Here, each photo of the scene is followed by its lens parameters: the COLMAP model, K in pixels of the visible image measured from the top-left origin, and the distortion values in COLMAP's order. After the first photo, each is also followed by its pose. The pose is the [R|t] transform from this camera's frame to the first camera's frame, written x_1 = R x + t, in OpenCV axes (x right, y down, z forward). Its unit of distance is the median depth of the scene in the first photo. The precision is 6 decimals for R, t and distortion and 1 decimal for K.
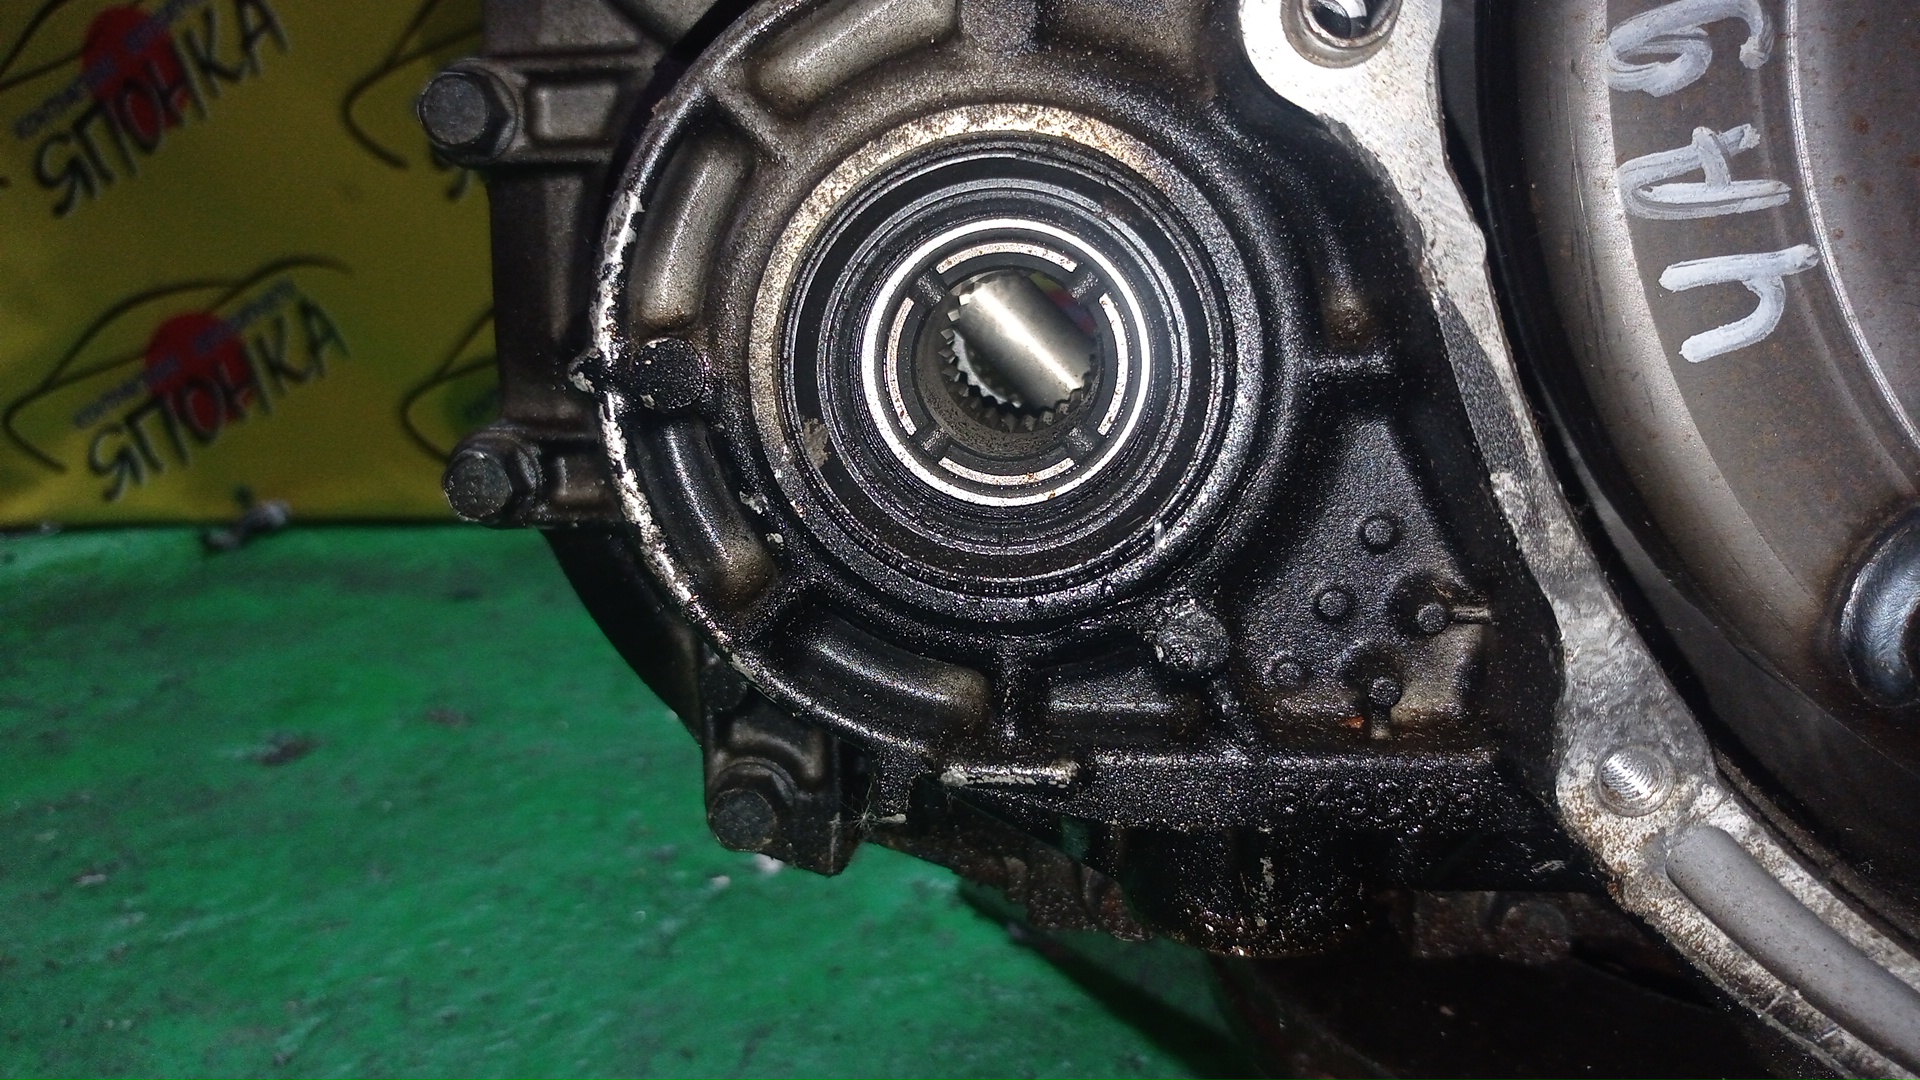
lens RADIAL K [[1506.3, 0, 957.6], [0, 1506.3, 506.0], [0, 0, 1]] dist [-0.000607, 0.003189]
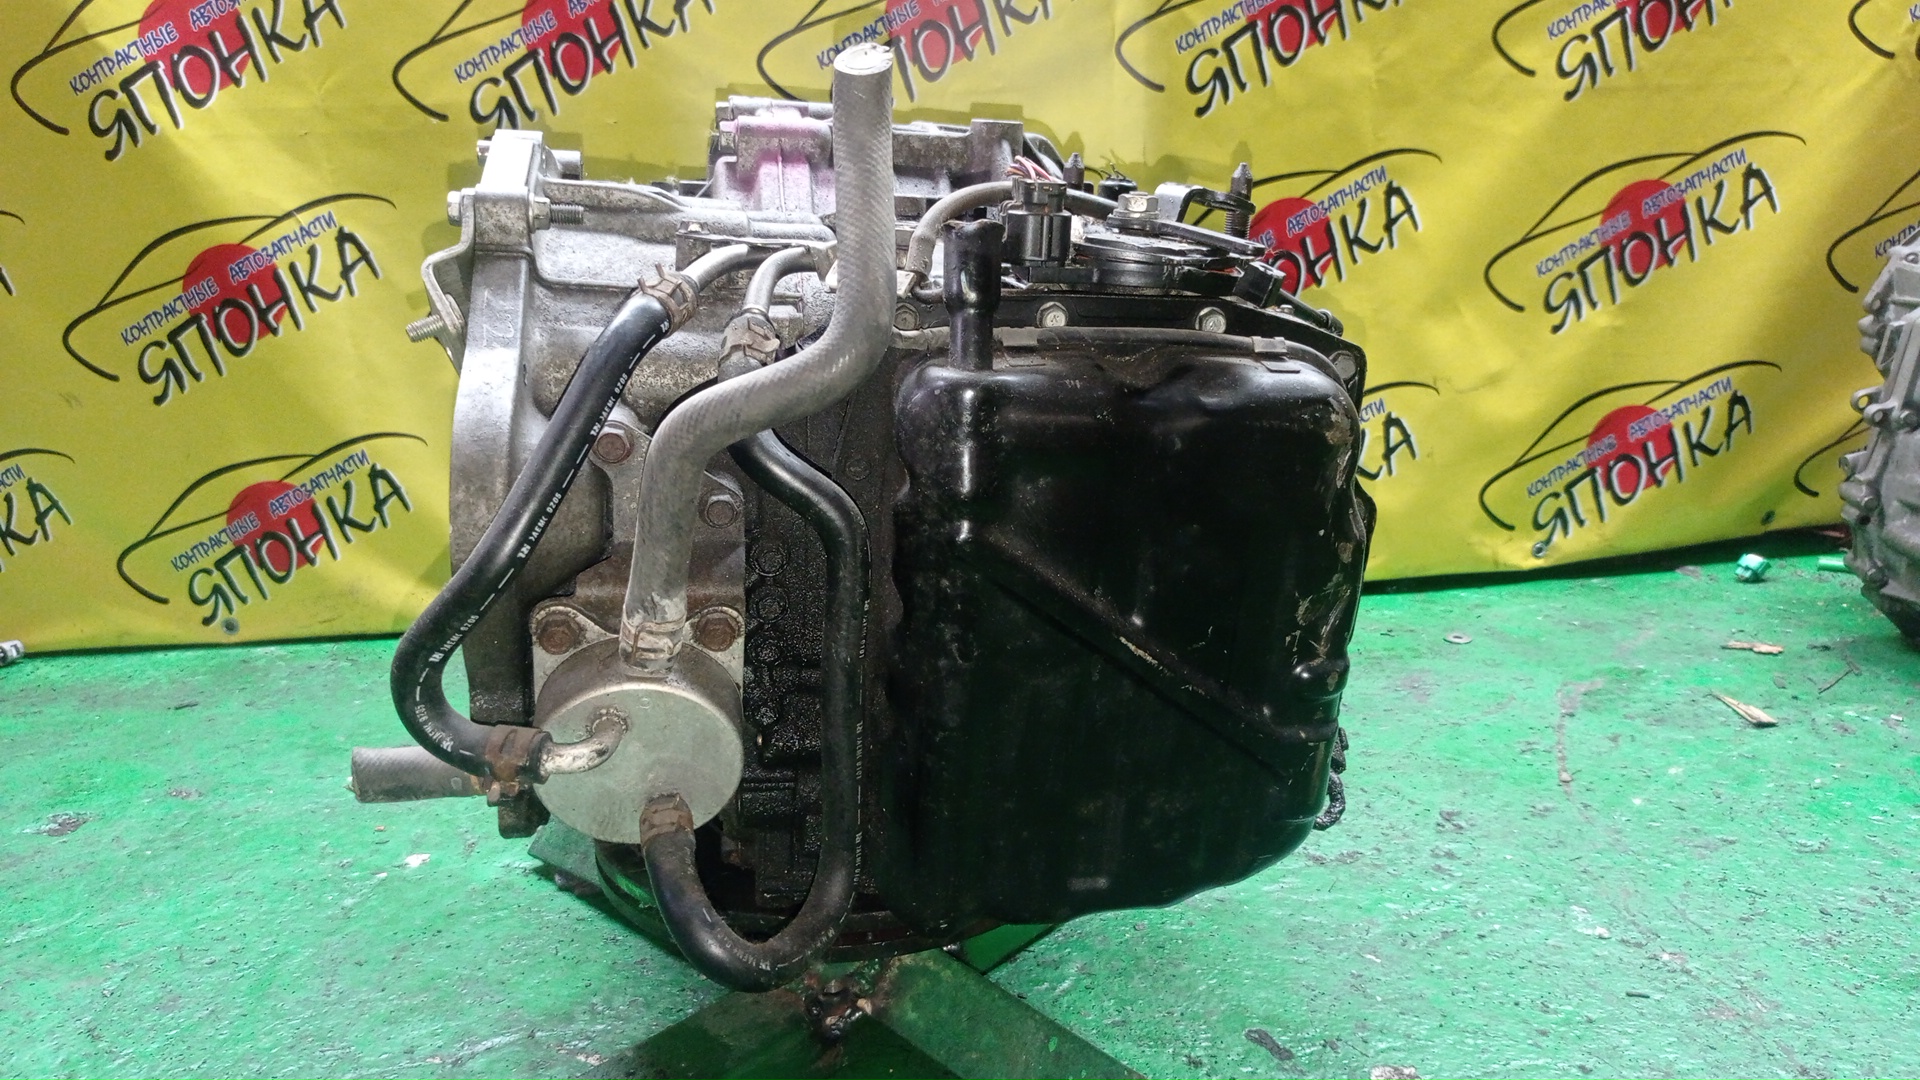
lens RADIAL K [[1445.2, 0, 958.4], [0, 1445.2, 535.4], [0, 0, 1]] dist [0.006159, -0.001848]
pose [[0.977882, -0.045578, 0.204132, 0.153003], [0.049458, 0.998679, -0.013944, -0.067275], [-0.203227, 0.023732, 0.978844, -0.680747]]
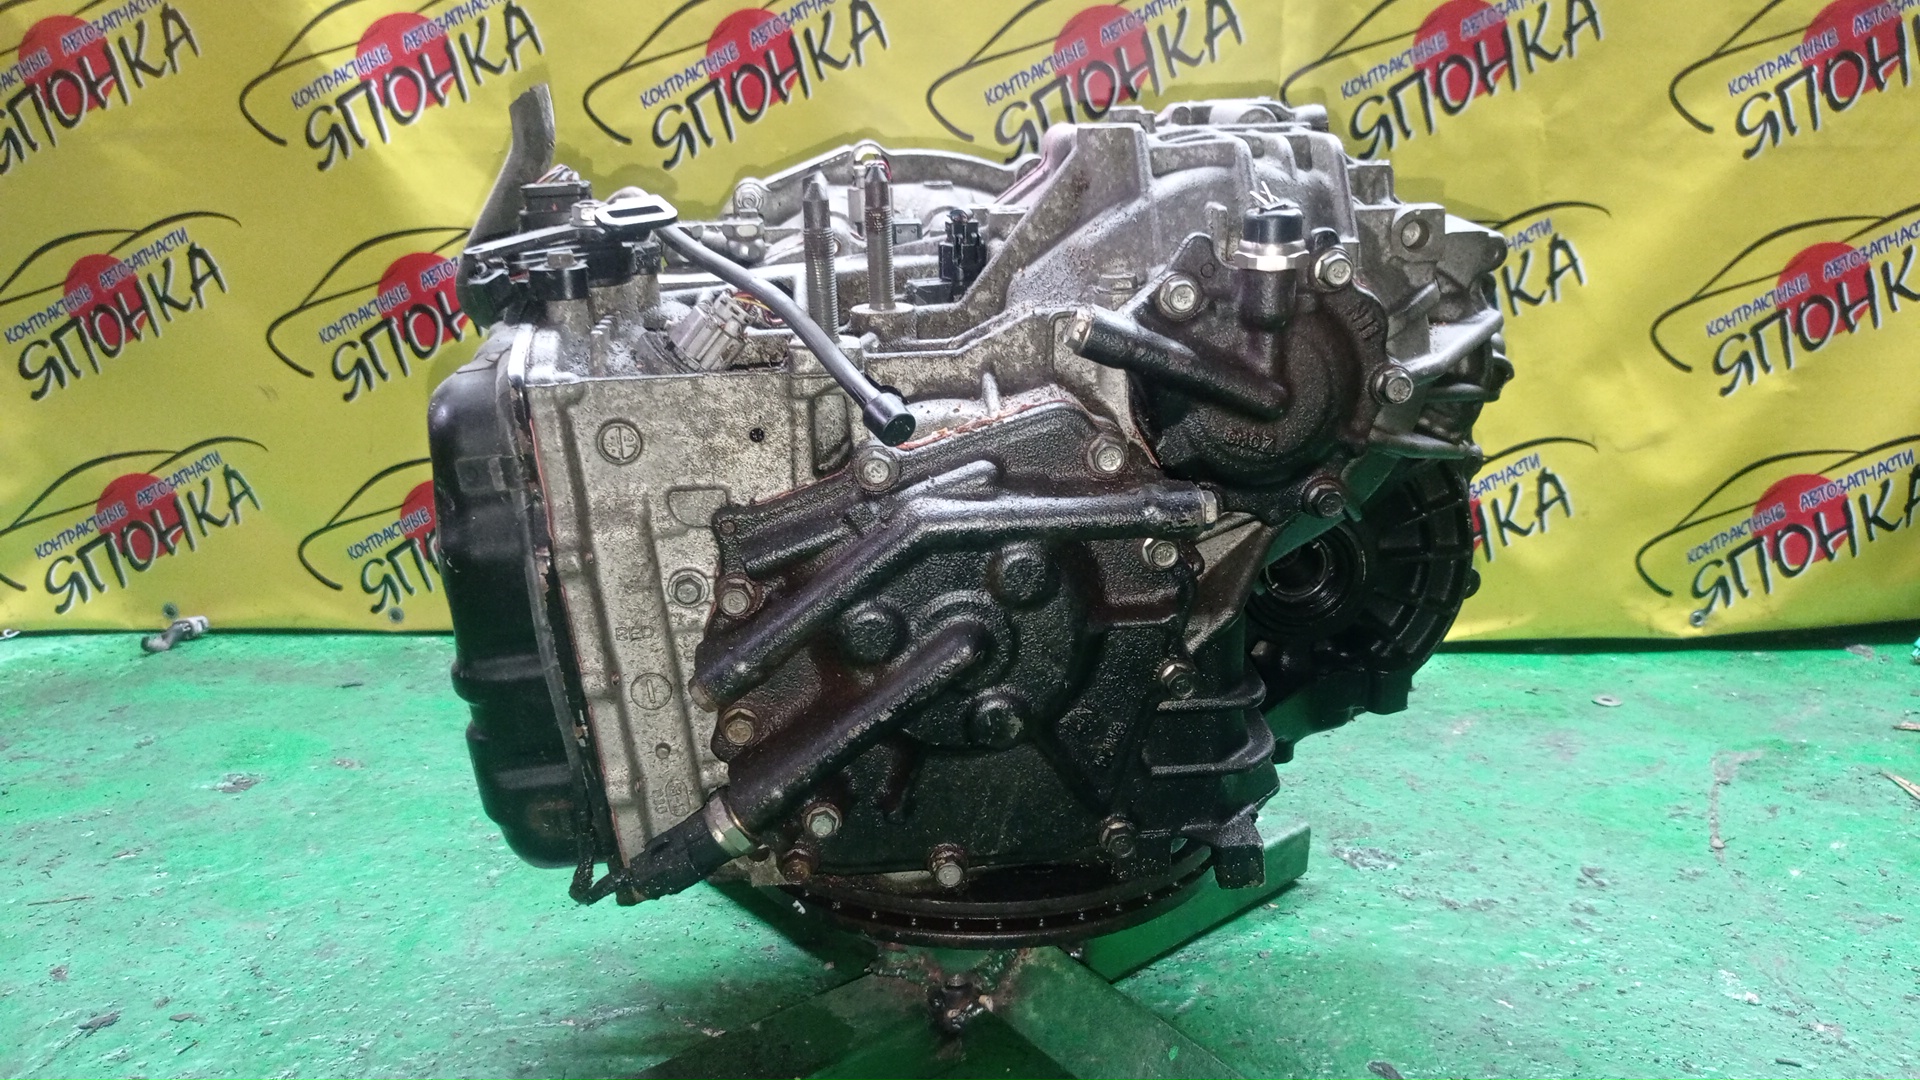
lens RADIAL K [[1445.7, 0, 959.0], [0, 1445.7, 533.7], [0, 0, 1]] dist [0.001002, 0.010266]
pose [[0.993159, 0.016986, 0.115527, 0.135113], [-0.010740, 0.998457, -0.054476, -0.024518], [-0.116274, 0.052863, 0.991809, -0.700899]]
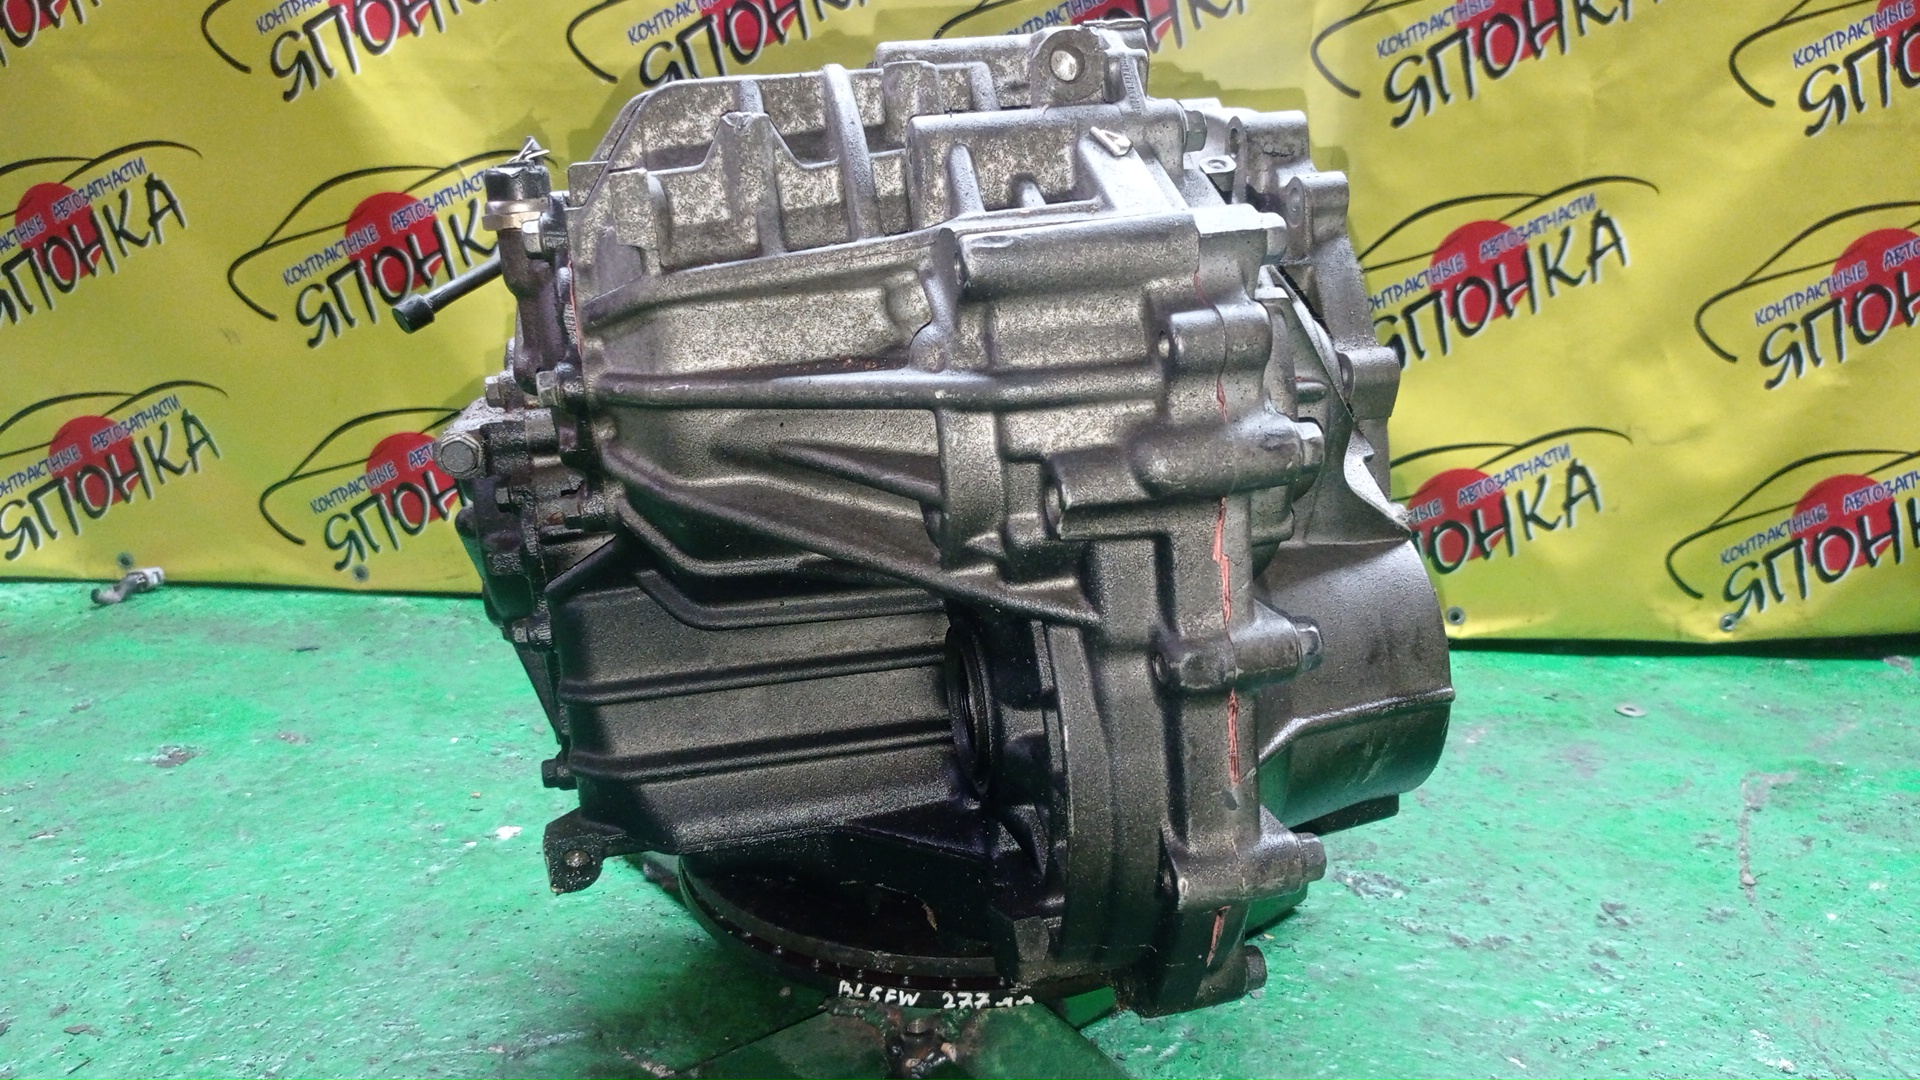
lens RADIAL K [[1450.5, 0, 963.0], [0, 1450.5, 536.0], [0, 0, 1]] dist [0.001822, 0.006795]
pose [[0.992559, 0.044705, 0.113261, 0.171359], [-0.042903, 0.998912, -0.018300, -0.070692], [-0.113956, 0.013305, 0.993397, -0.589491]]
